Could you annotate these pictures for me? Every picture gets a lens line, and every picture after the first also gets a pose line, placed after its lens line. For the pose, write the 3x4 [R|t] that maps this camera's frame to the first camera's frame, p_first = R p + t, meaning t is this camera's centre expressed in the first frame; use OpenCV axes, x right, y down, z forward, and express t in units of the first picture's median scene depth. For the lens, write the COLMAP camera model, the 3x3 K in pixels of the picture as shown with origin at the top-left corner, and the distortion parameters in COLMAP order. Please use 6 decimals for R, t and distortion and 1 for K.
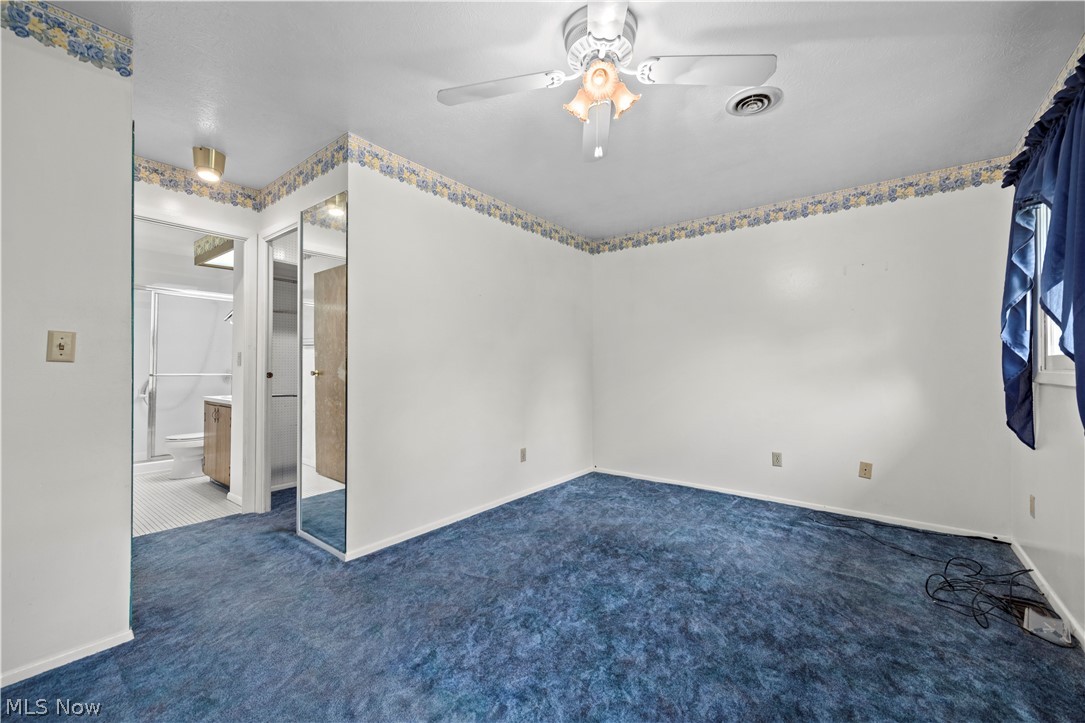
lens RADIAL K [[428.7, 0, 540.1], [0, 428.7, 360.8], [0, 0, 1]] dist [-0.000749, -0.000685]
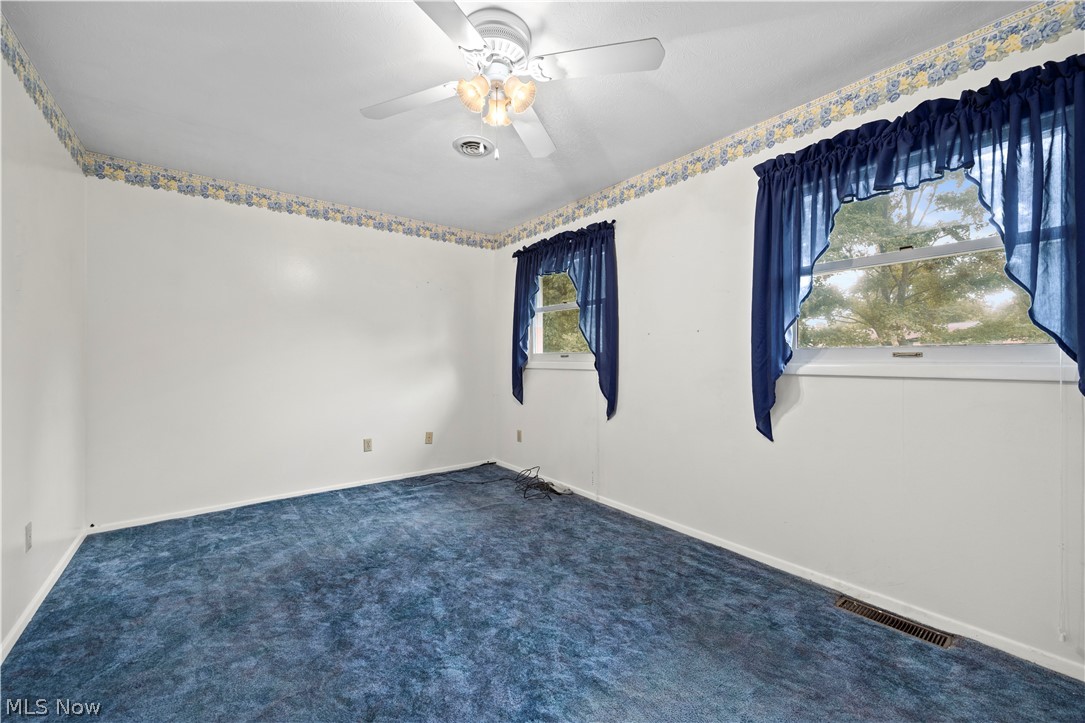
lens RADIAL K [[428.7, 0, 540.0], [0, 428.7, 360.9], [0, 0, 1]] dist [-0.000749, -0.000685]
pose [[0.243956, -0.006198, 0.969766, -0.484473], [-0.009288, 0.999919, 0.008727, 0.000860], [-0.969742, -0.011136, 0.243879, 0.372561]]
